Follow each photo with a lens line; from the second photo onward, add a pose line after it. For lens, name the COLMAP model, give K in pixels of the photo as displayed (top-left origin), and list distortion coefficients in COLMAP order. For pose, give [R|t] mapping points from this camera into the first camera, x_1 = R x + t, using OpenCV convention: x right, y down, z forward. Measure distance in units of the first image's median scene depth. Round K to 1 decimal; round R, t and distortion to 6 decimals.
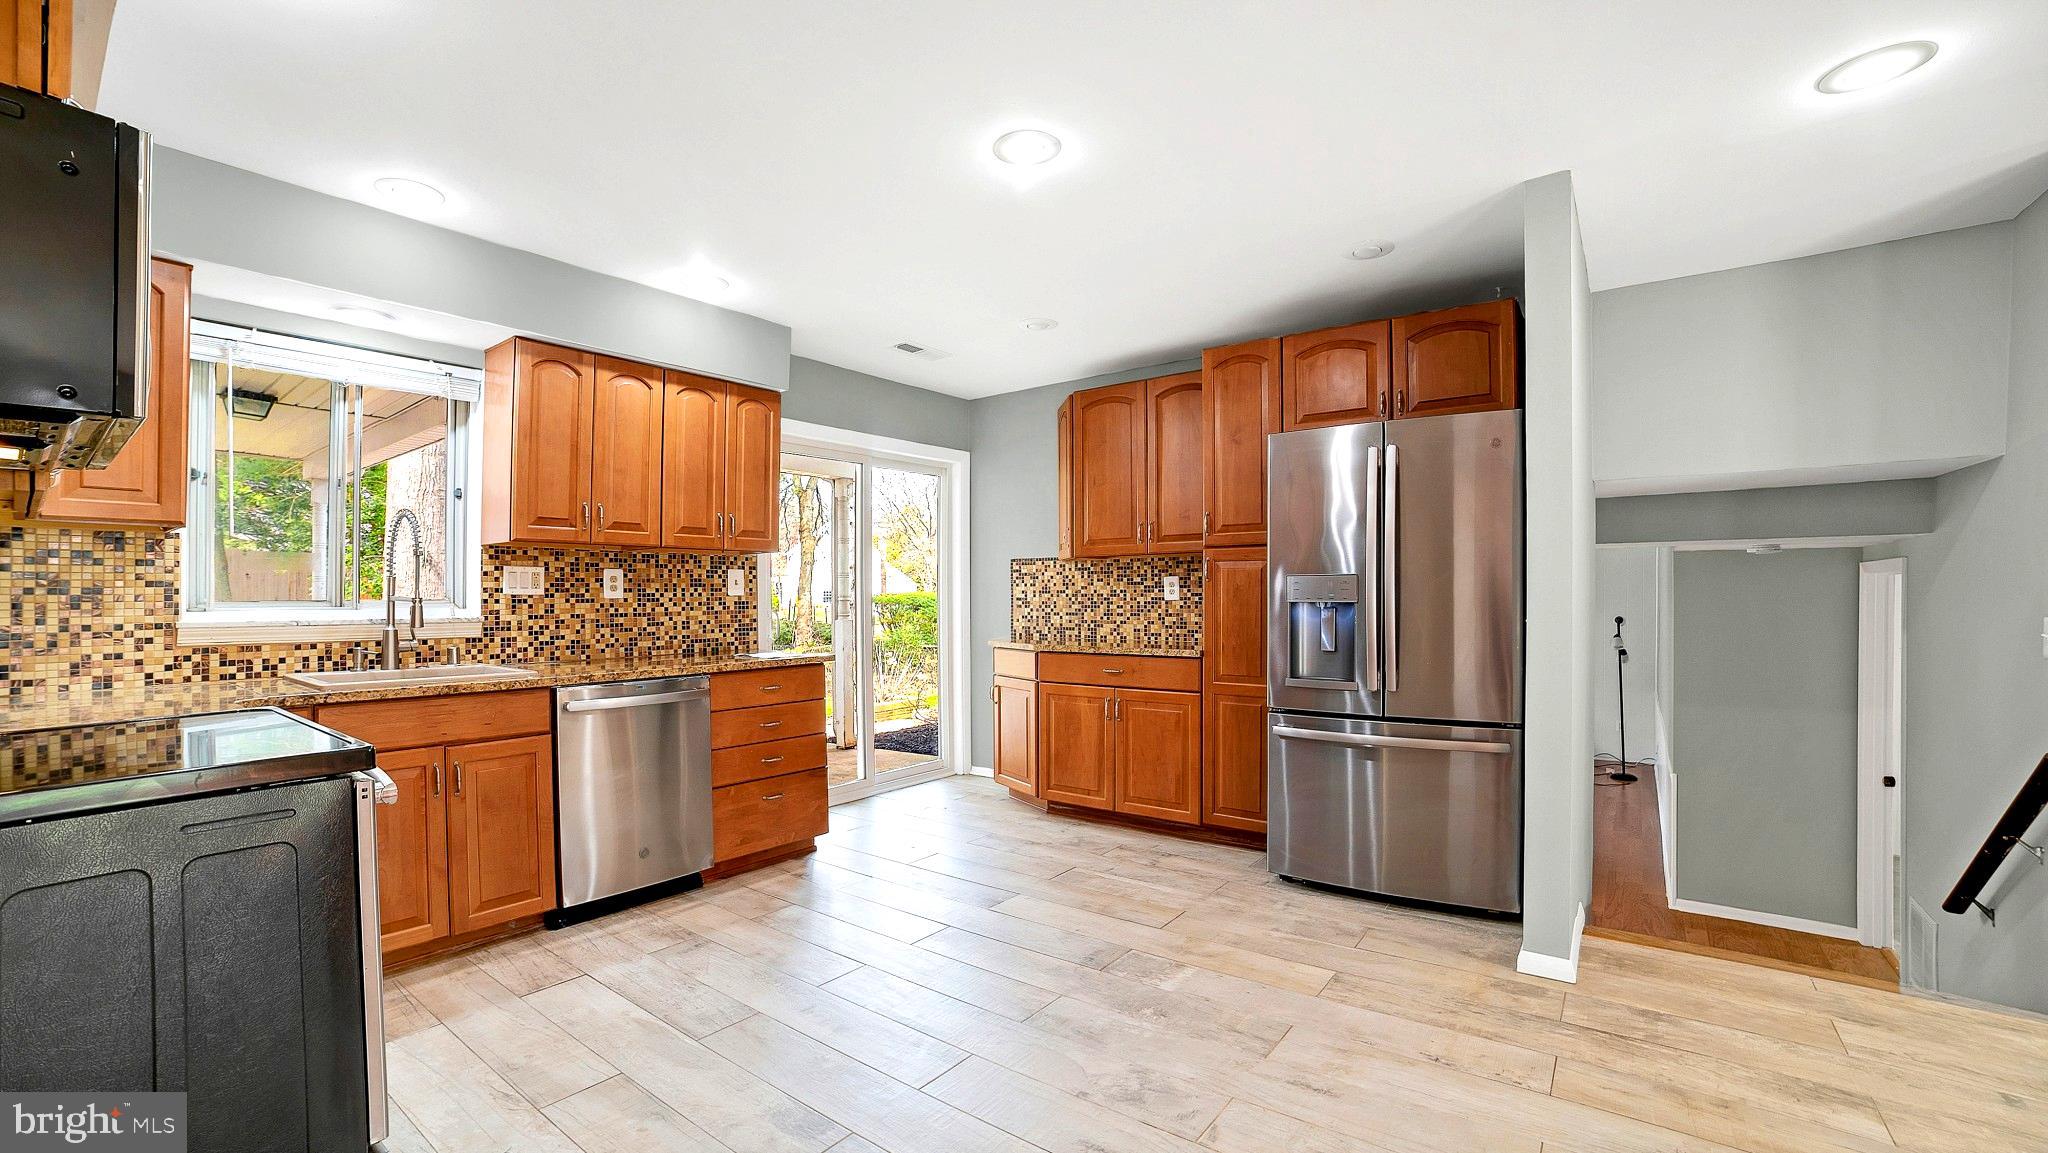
lens RADIAL K [[802.8, 0, 1023.8], [0, 802.8, 602.8], [0, 0, 1]] dist [-0.000609, -0.000053]
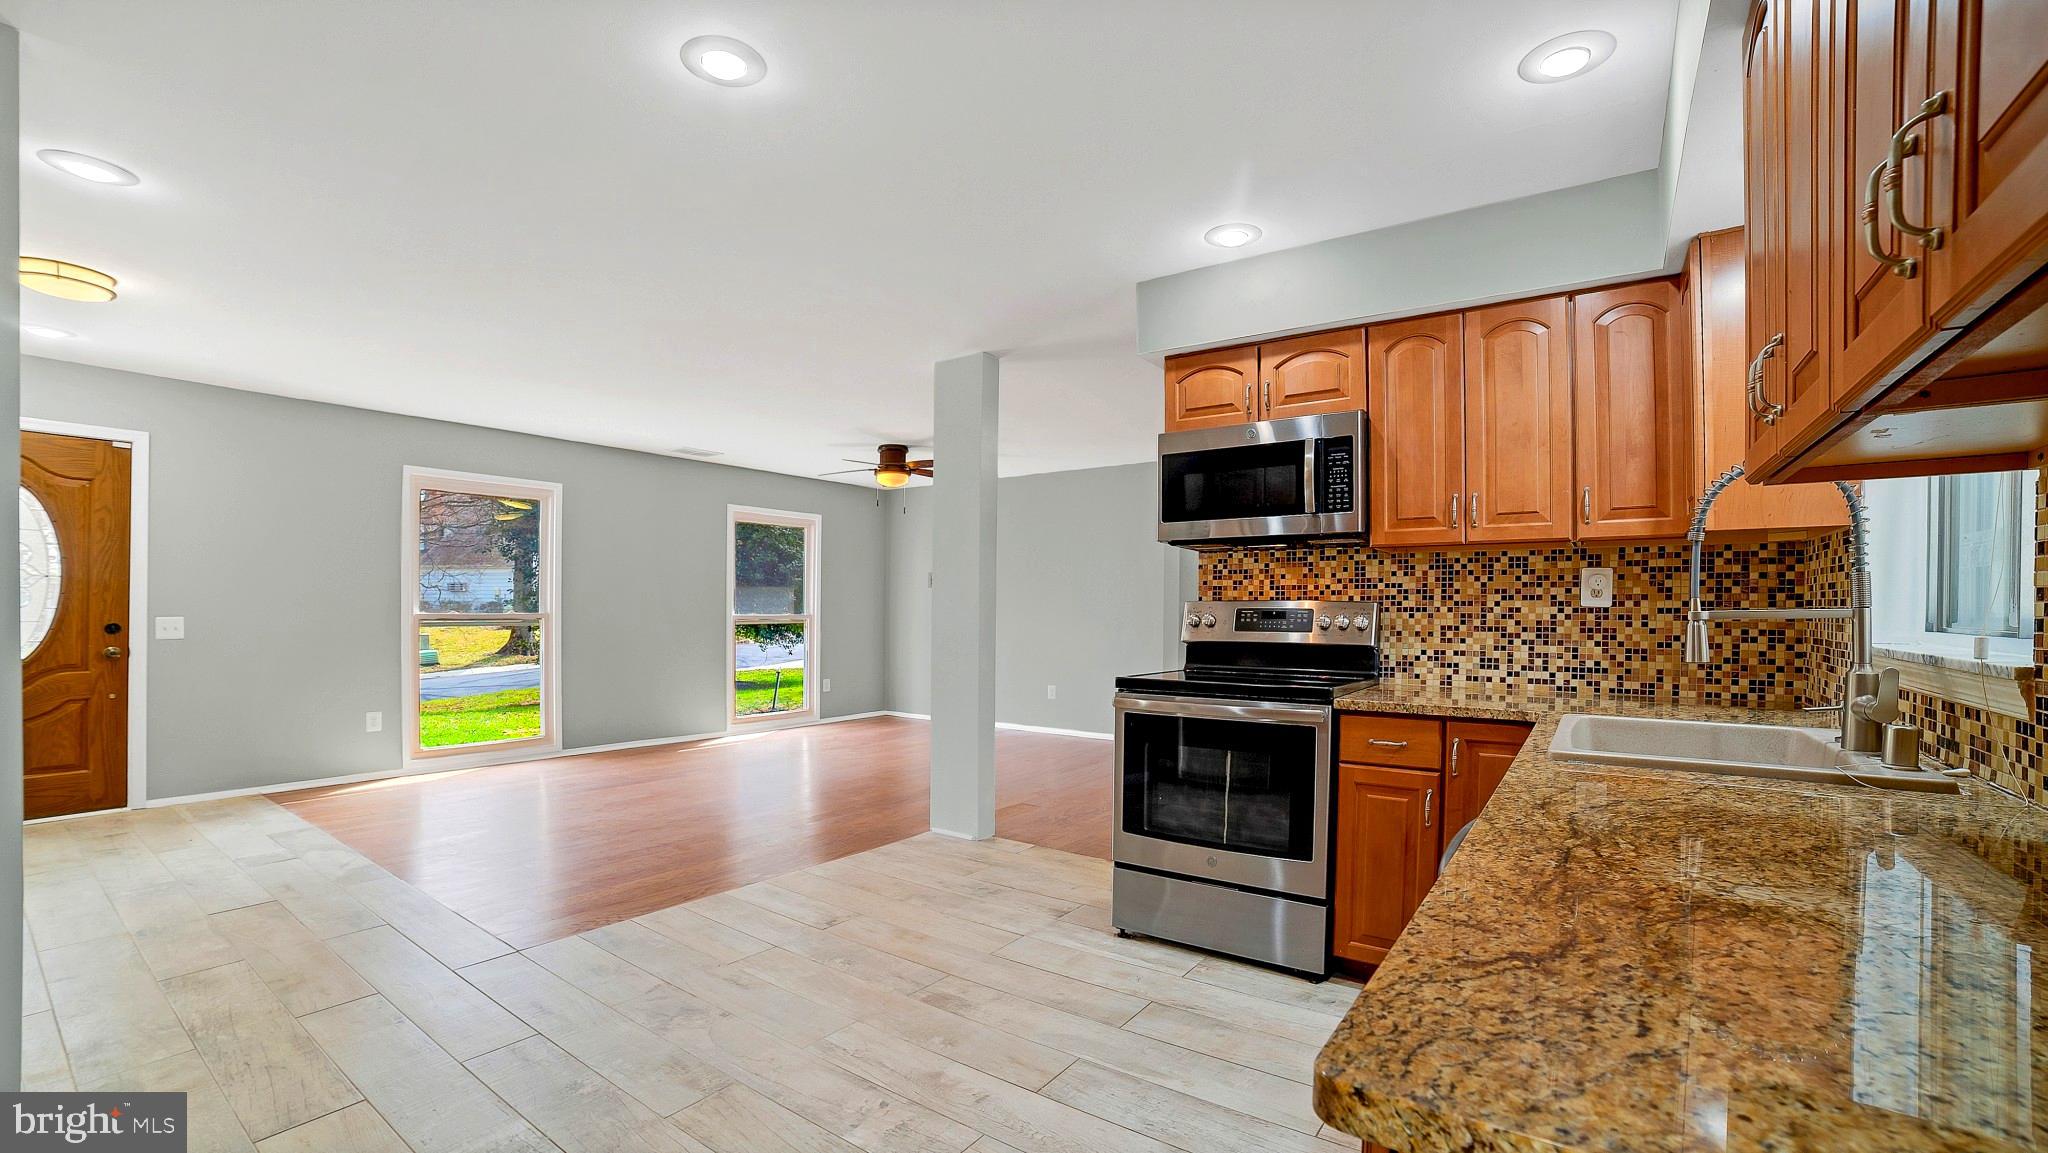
lens RADIAL K [[802.8, 0, 1023.8], [0, 802.8, 602.8], [0, 0, 1]] dist [-0.000609, -0.000053]
pose [[-0.999660, 0.005539, -0.025463, -0.337892], [0.005520, 0.999984, 0.000839, -0.019184], [0.025467, 0.000698, -0.999675, 2.120560]]
